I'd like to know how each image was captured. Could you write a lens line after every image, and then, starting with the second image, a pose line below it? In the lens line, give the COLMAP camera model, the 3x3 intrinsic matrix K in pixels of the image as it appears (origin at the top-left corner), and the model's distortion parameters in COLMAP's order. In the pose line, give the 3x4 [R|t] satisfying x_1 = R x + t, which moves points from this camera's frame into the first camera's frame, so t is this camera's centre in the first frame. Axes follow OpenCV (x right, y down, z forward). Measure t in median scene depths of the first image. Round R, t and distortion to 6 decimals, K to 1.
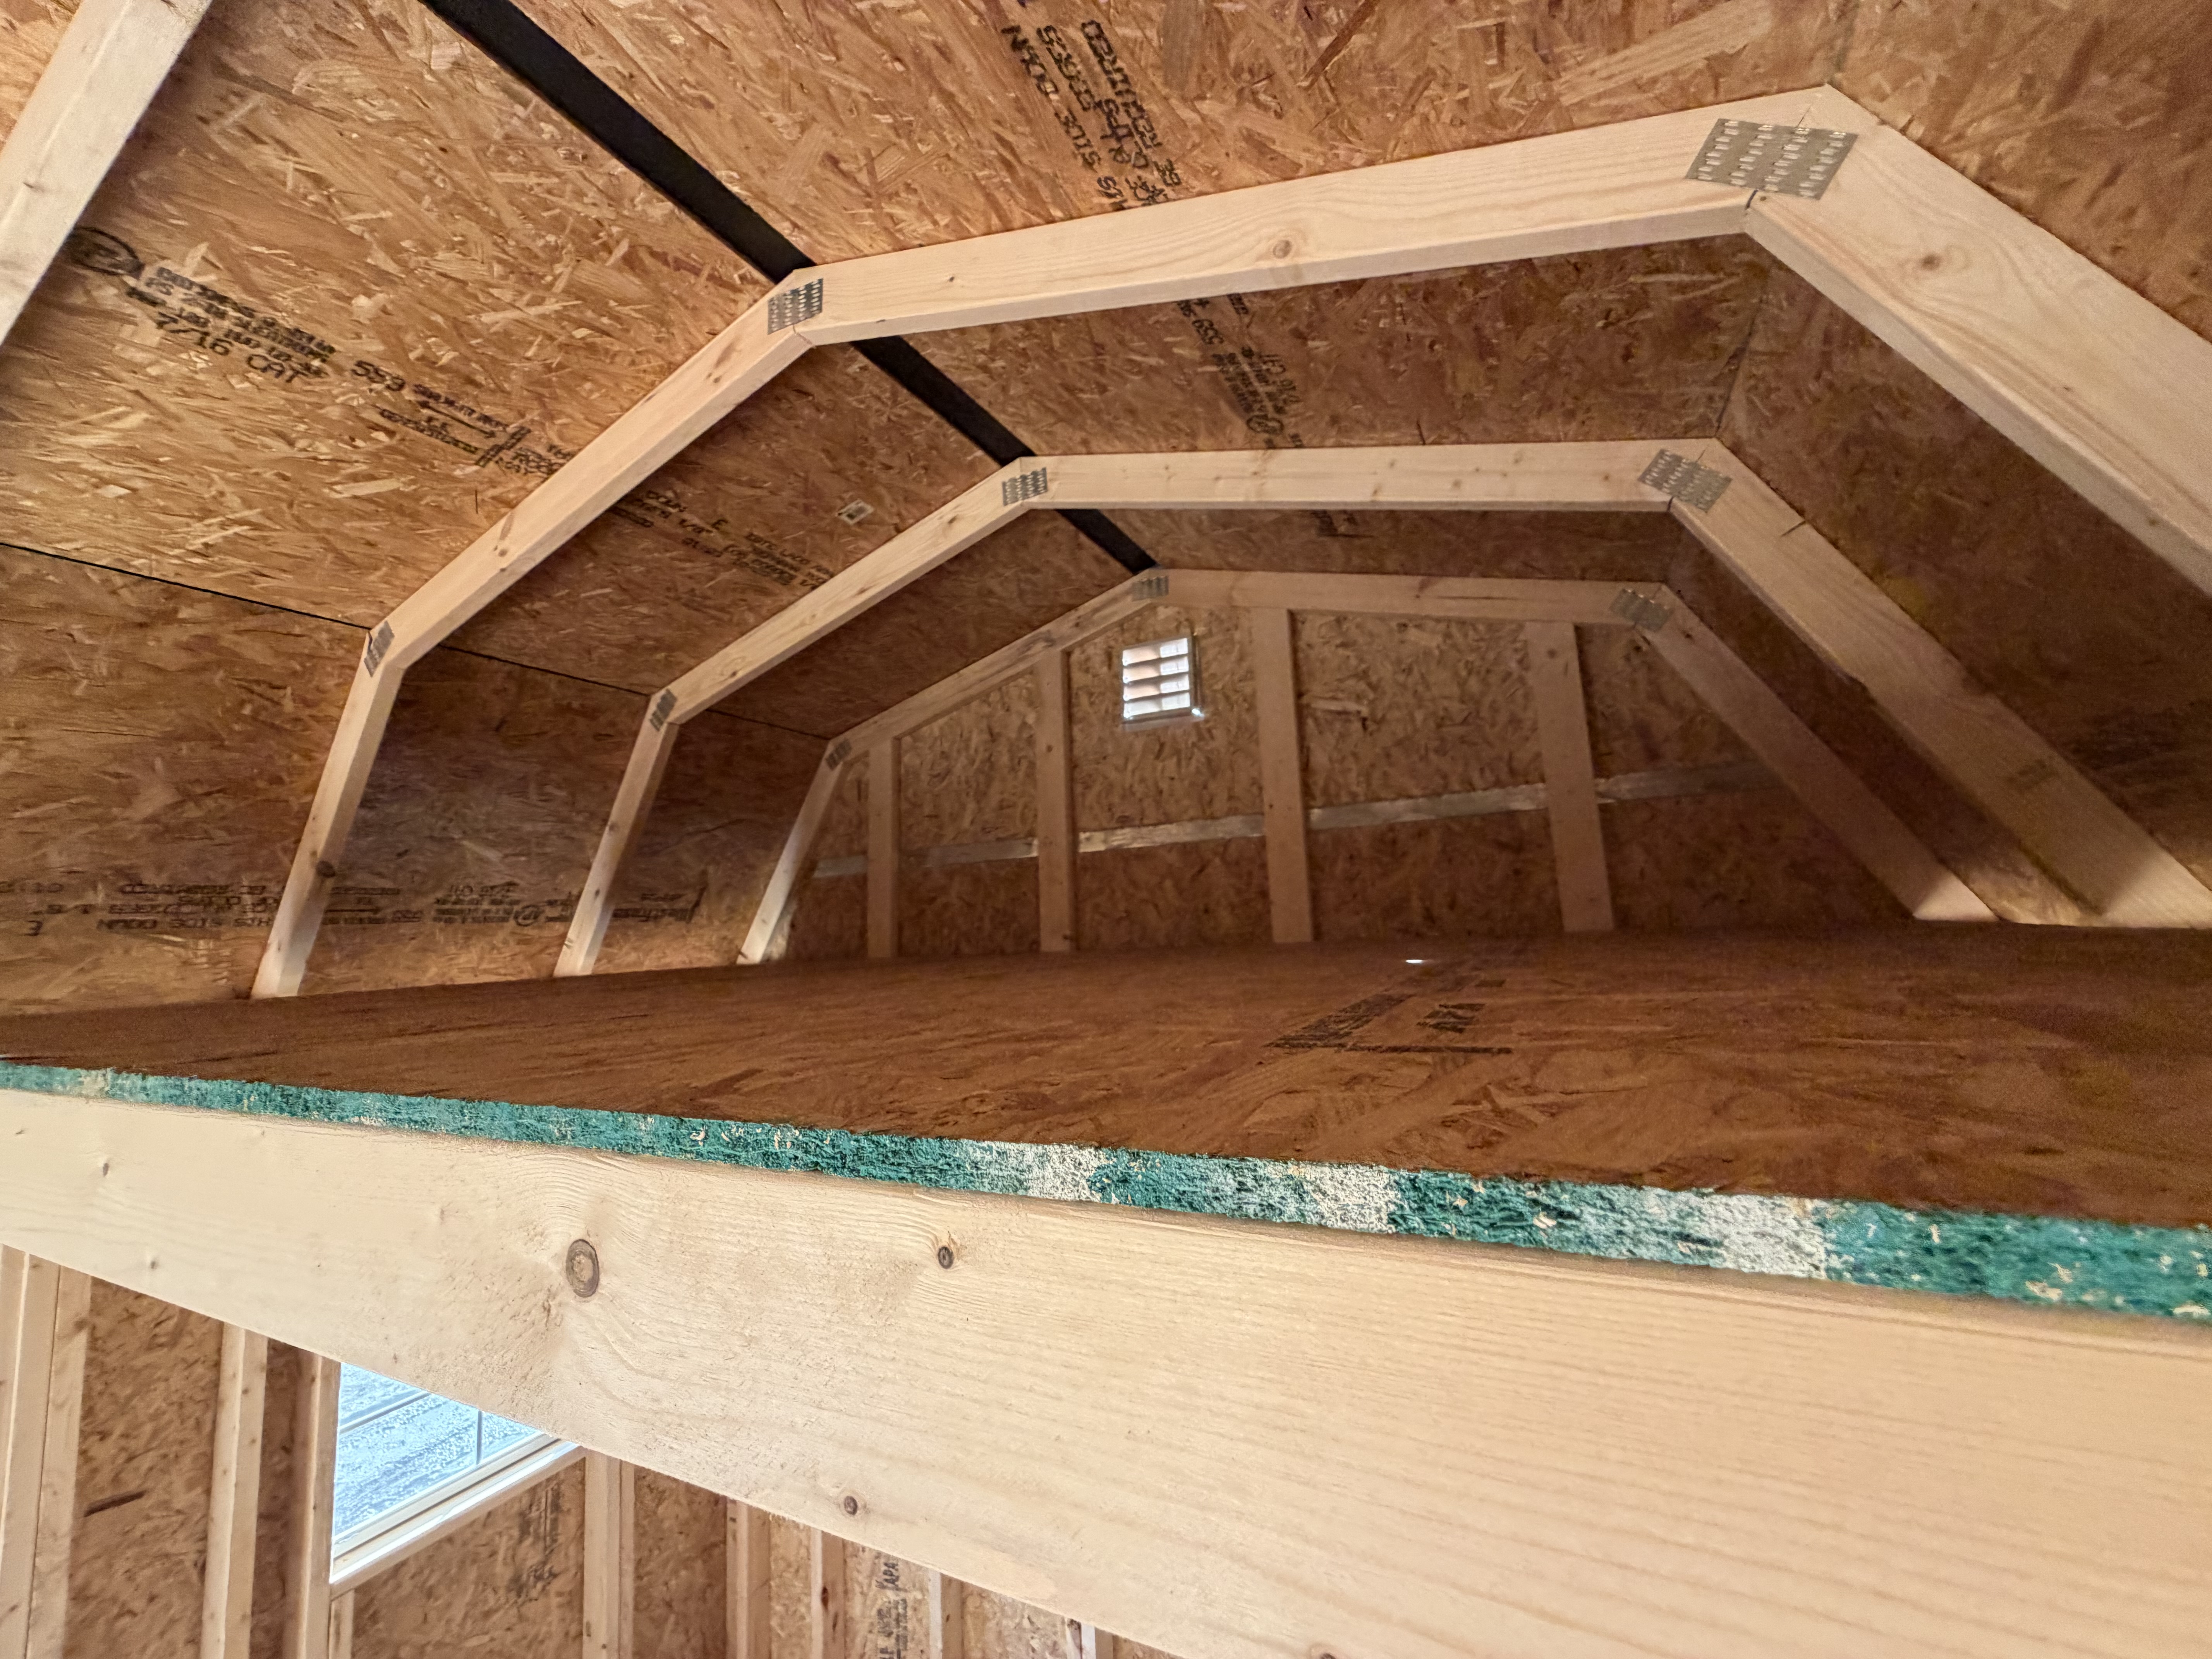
lens RADIAL K [[887.3, 0, 1104.2], [0, 887.3, 830.7], [0, 0, 1]] dist [0.001068, -0.000464]
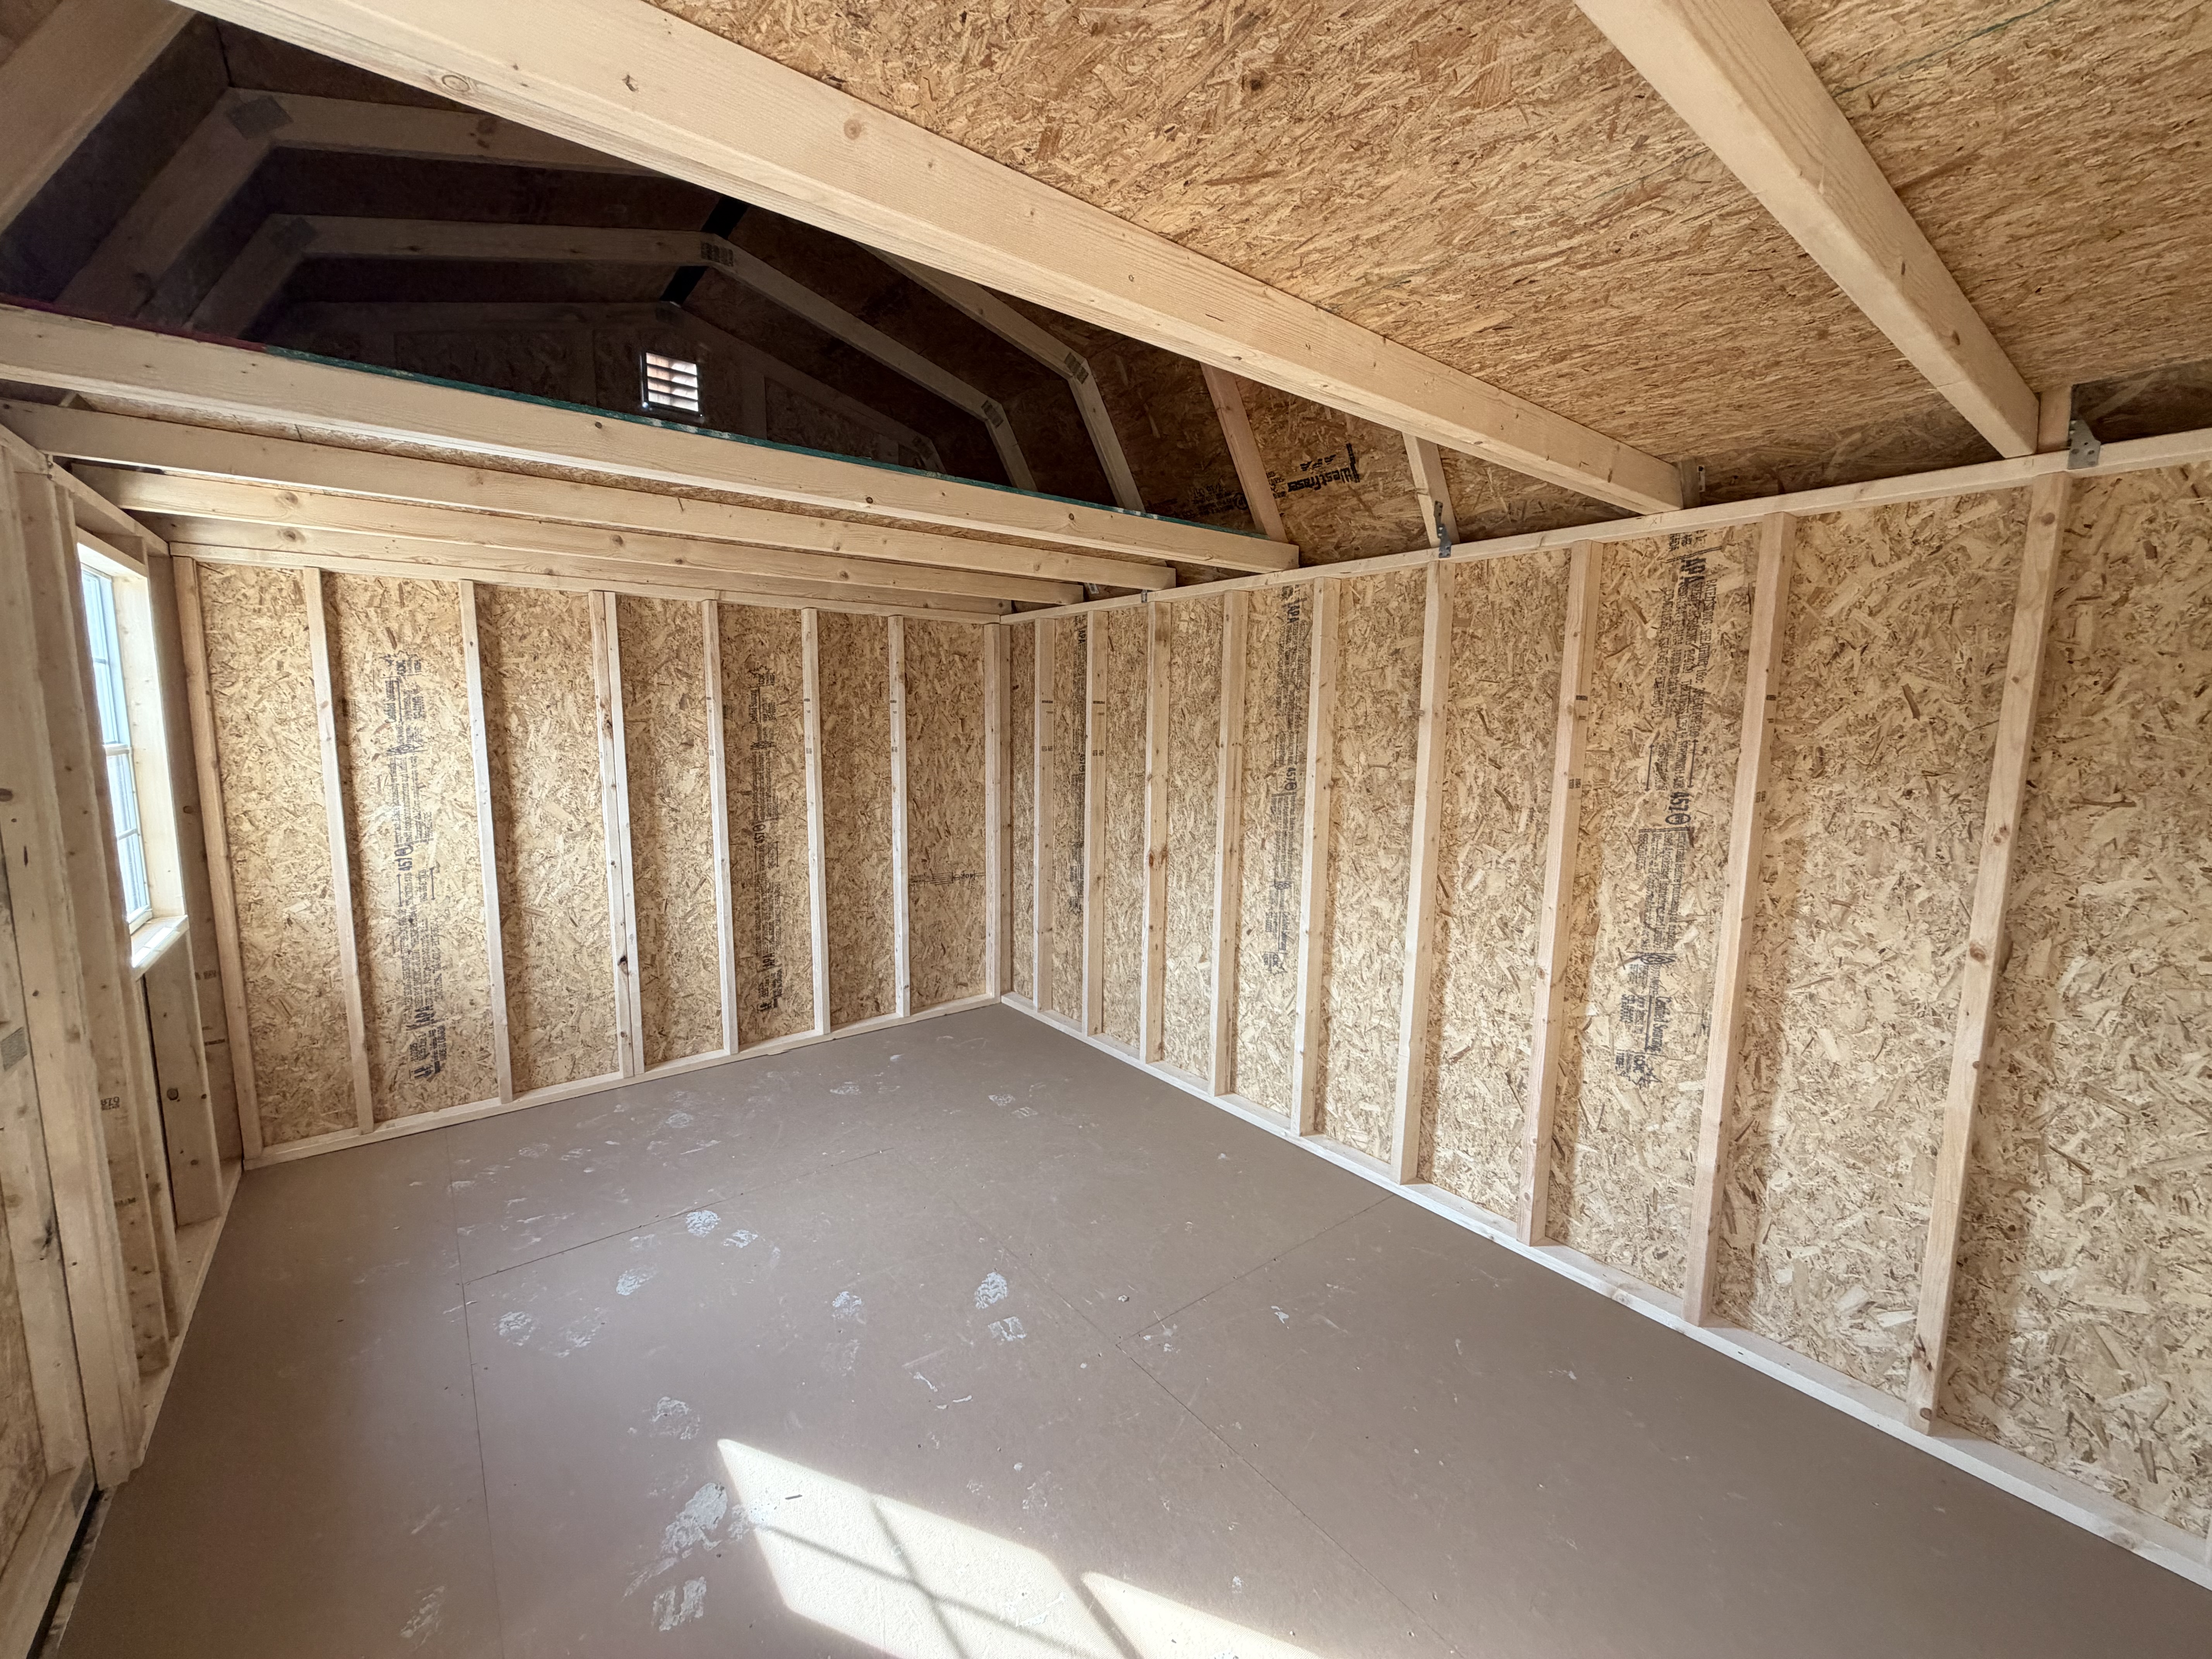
lens RADIAL K [[887.3, 0, 1103.8], [0, 887.3, 831.3], [0, 0, 1]] dist [0.001068, -0.000464]
pose [[0.418250, -0.068838, 0.905720, -1.084278], [-0.127009, 0.982896, 0.133354, 0.293335], [-0.899409, -0.170810, 0.402353, -0.422204]]
